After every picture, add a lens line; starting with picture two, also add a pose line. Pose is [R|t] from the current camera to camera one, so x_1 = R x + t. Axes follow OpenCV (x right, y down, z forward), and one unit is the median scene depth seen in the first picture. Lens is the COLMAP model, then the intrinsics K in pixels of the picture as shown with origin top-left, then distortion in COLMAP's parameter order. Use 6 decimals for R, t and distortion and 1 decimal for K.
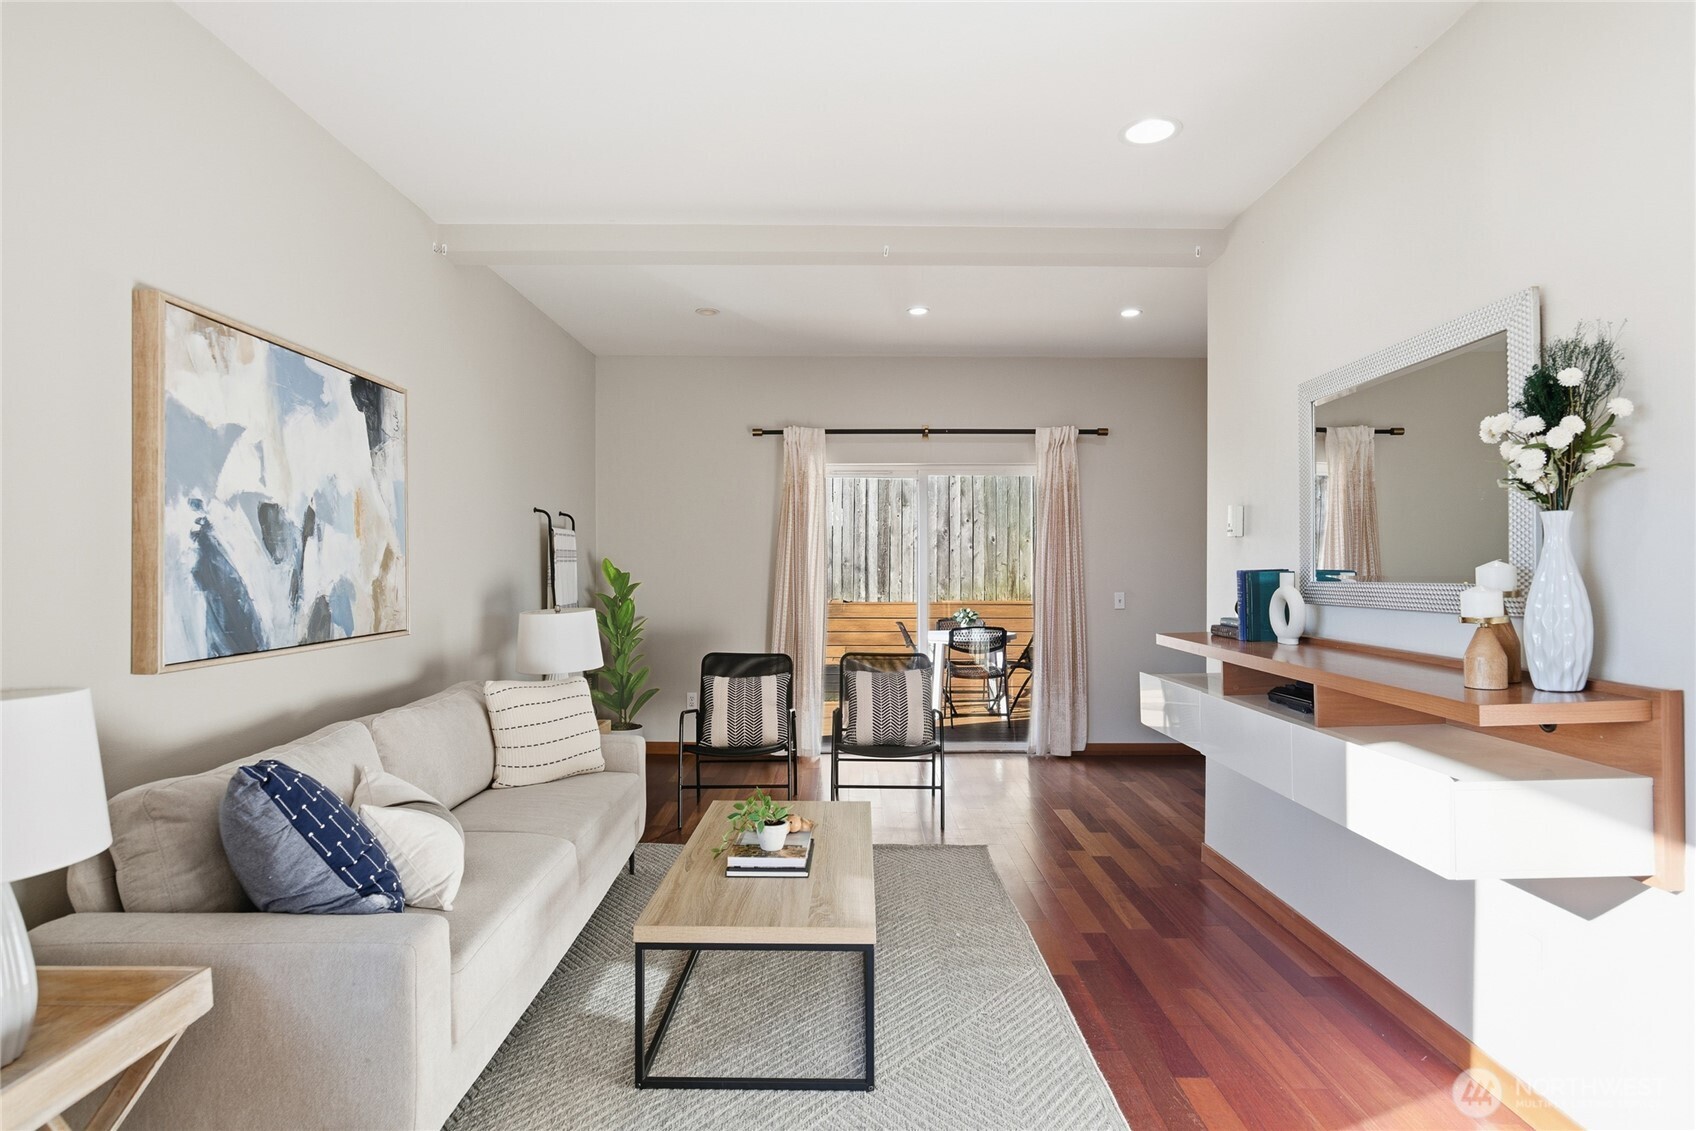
lens RADIAL K [[903.6, 0, 841.0], [0, 903.6, 566.1], [0, 0, 1]] dist [0.001123, 0.000571]
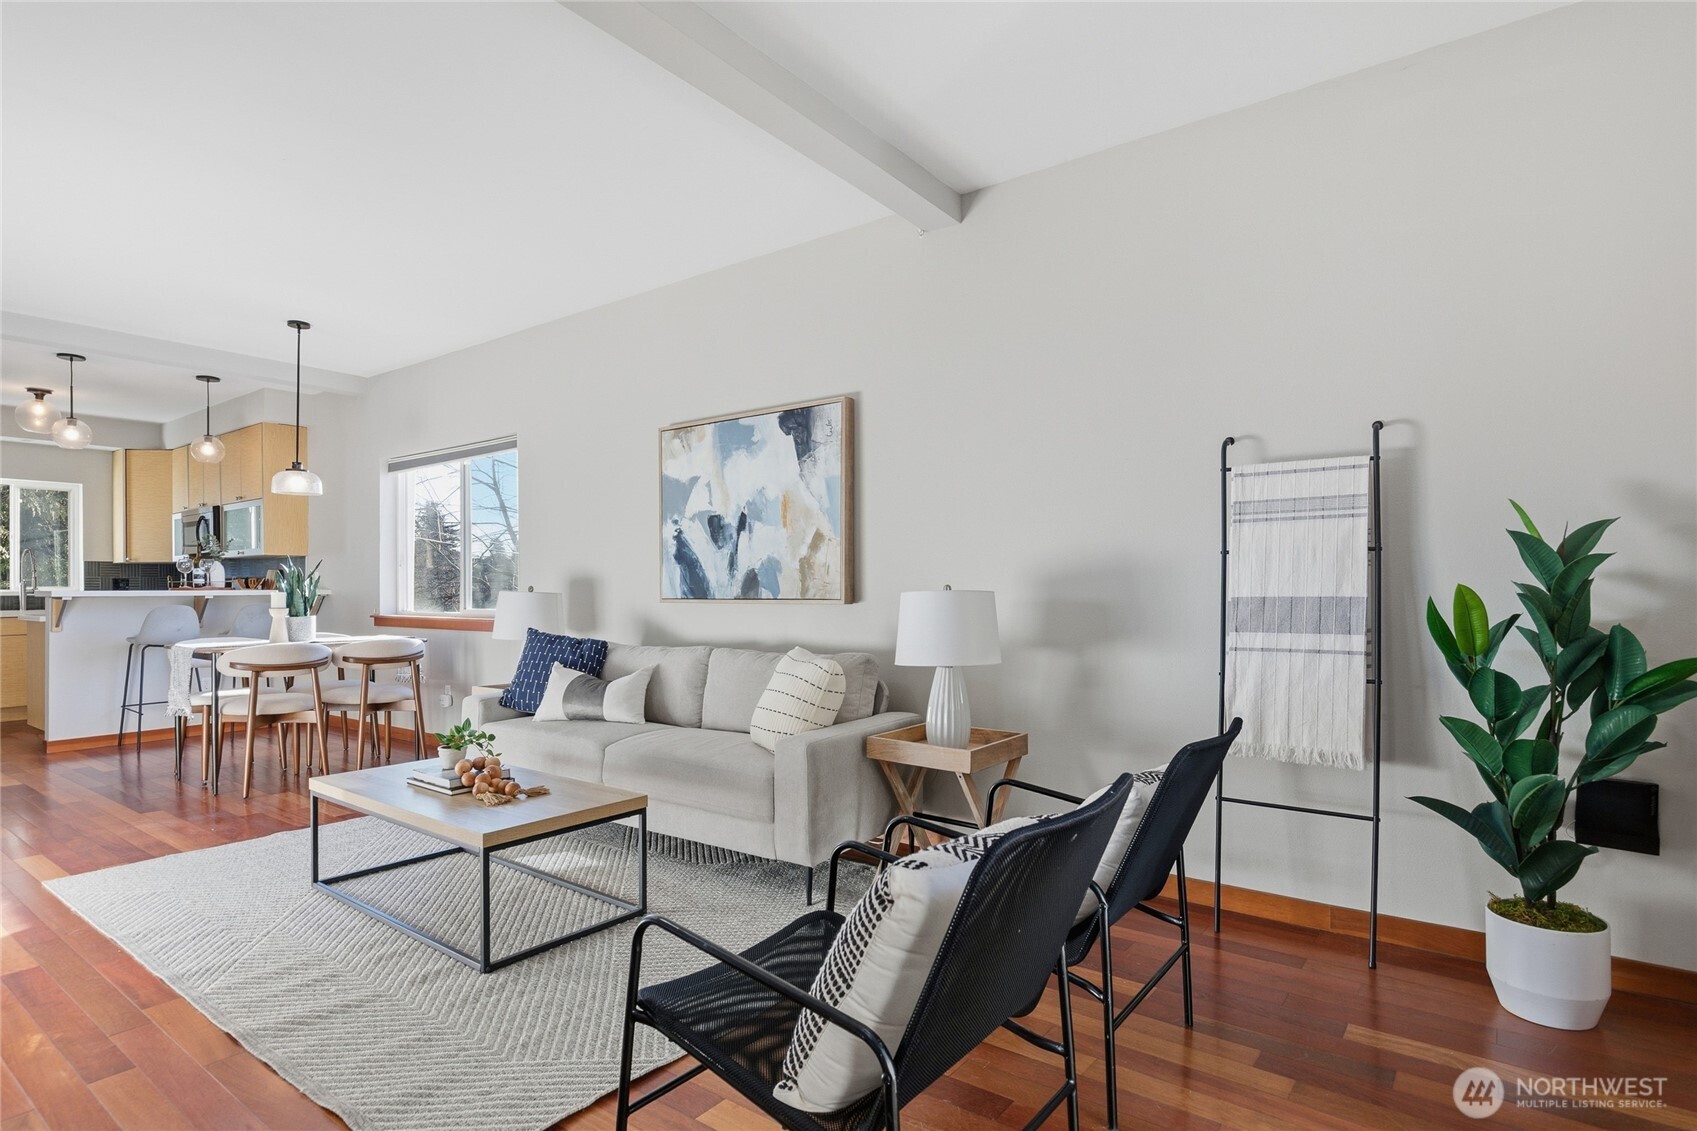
lens RADIAL K [[876.7, 0, 842.2], [0, 876.7, 580.5], [0, 0, 1]] dist [0.002850, -0.000911]
pose [[-0.599055, -0.000298, -0.800708, 0.572907], [0.004412, 0.999984, -0.003674, 0.063912], [0.800696, -0.005734, -0.599044, 2.194379]]
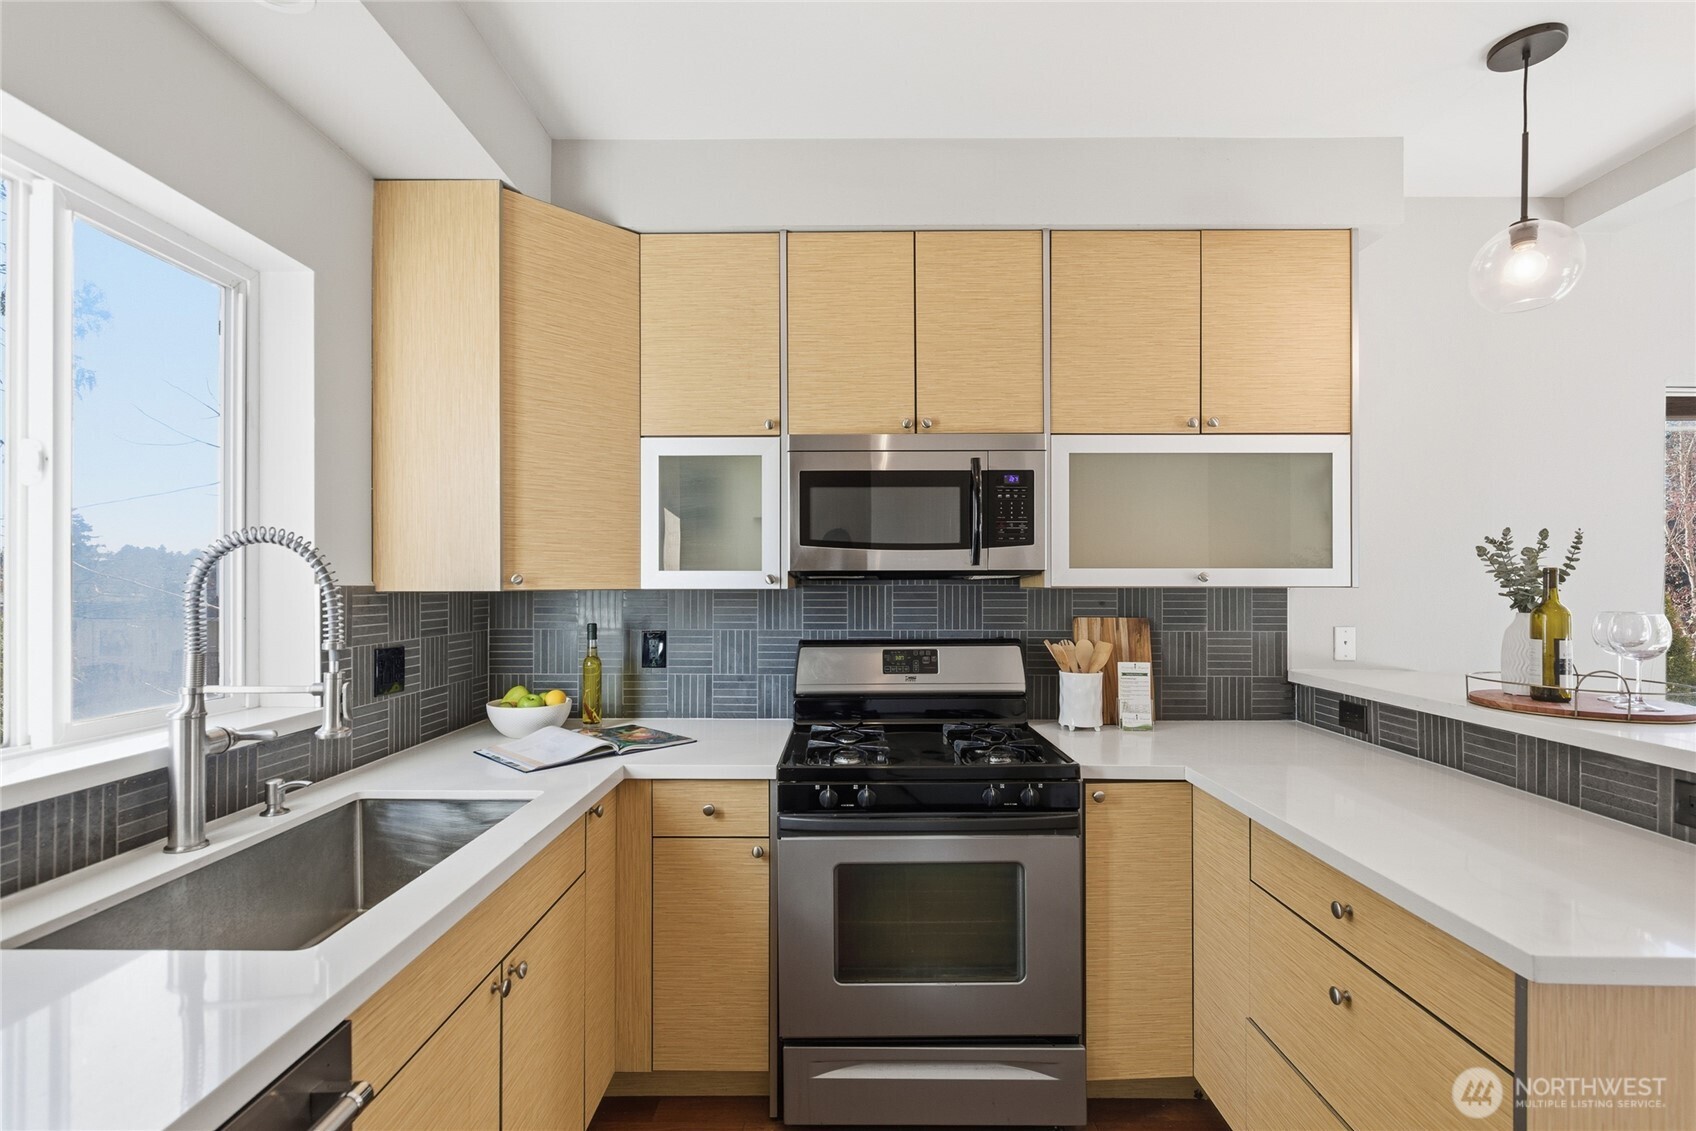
lens RADIAL K [[777.6, 0, 842.8], [0, 777.6, 578.5], [0, 0, 1]] dist [-0.002203, 0.000060]
pose [[-0.005062, -0.004883, -0.999975, 0.361524], [-0.006762, 0.999965, -0.004849, -0.036453], [0.999964, 0.006738, -0.005095, -1.482318]]
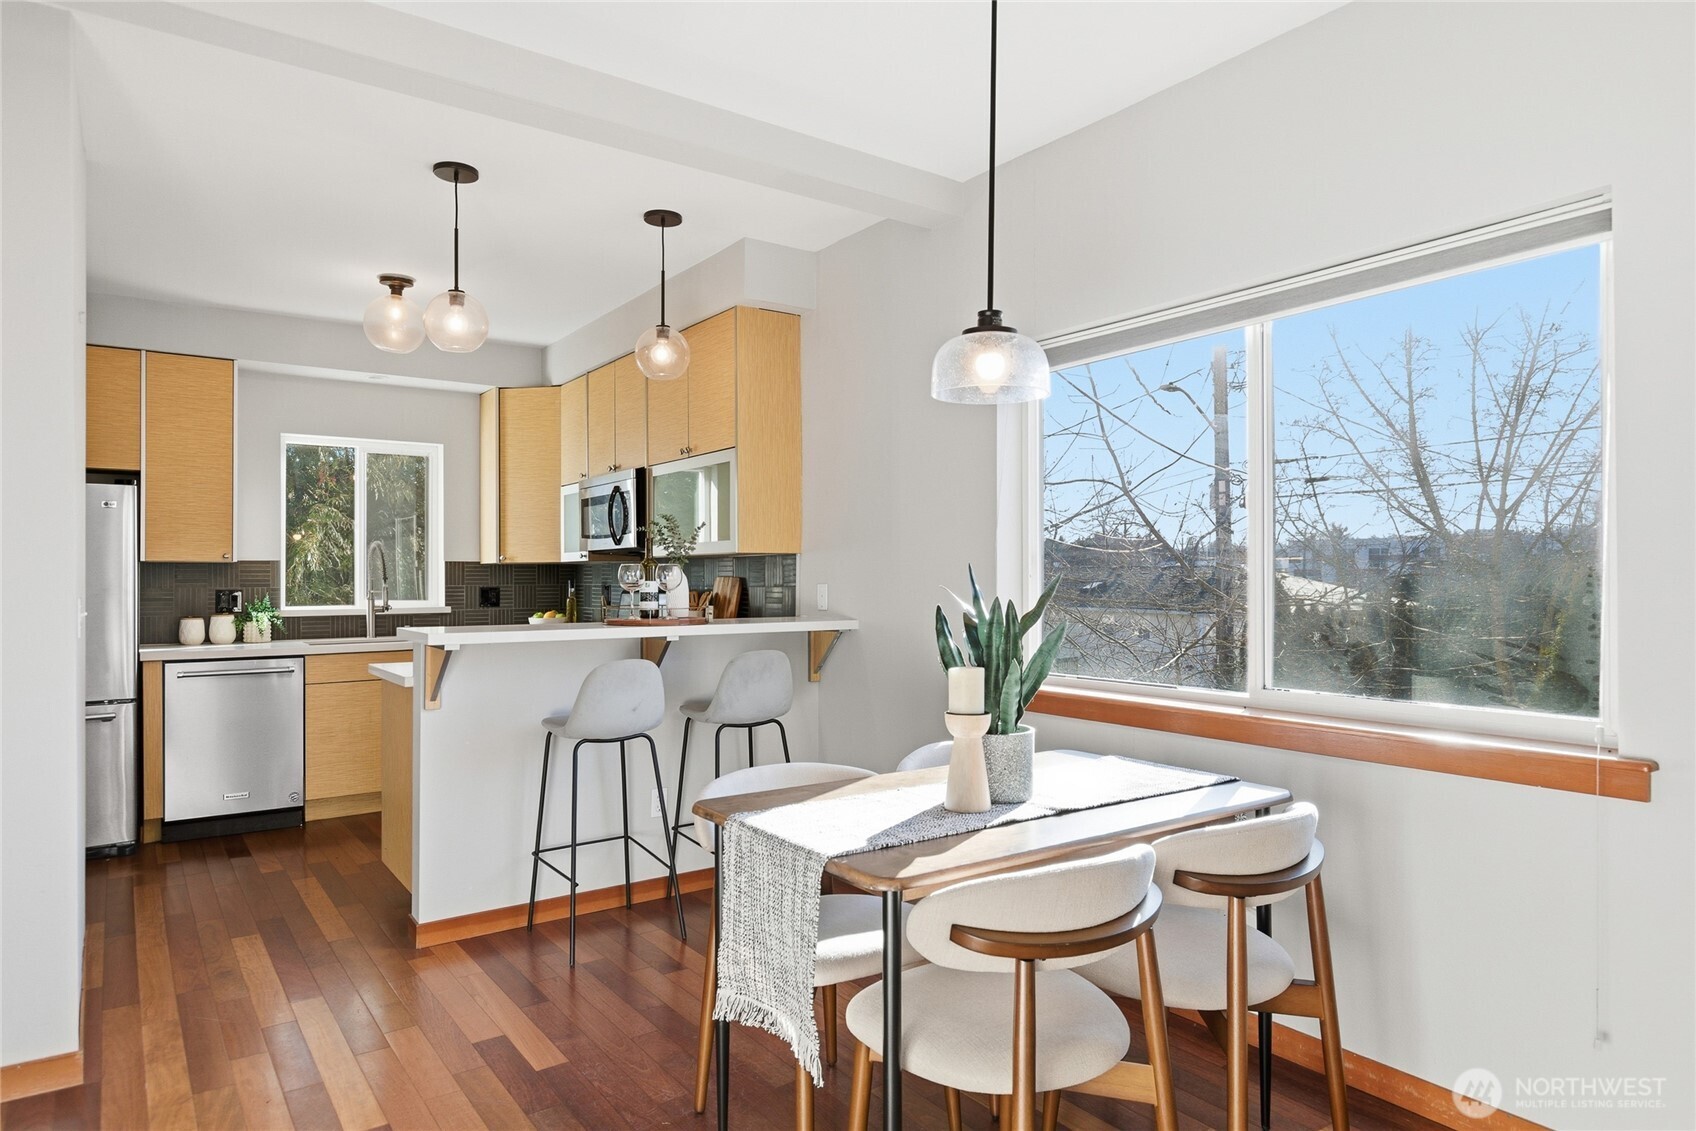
lens RADIAL K [[1005.7, 0, 850.2], [0, 1005.7, 570.6], [0, 0, 1]] dist [-0.010344, 0.001434]
pose [[-0.807093, -0.000257, -0.590424, 0.304480], [0.001363, 0.999996, -0.002300, -0.000753], [0.590423, -0.002661, -0.807090, 0.579755]]
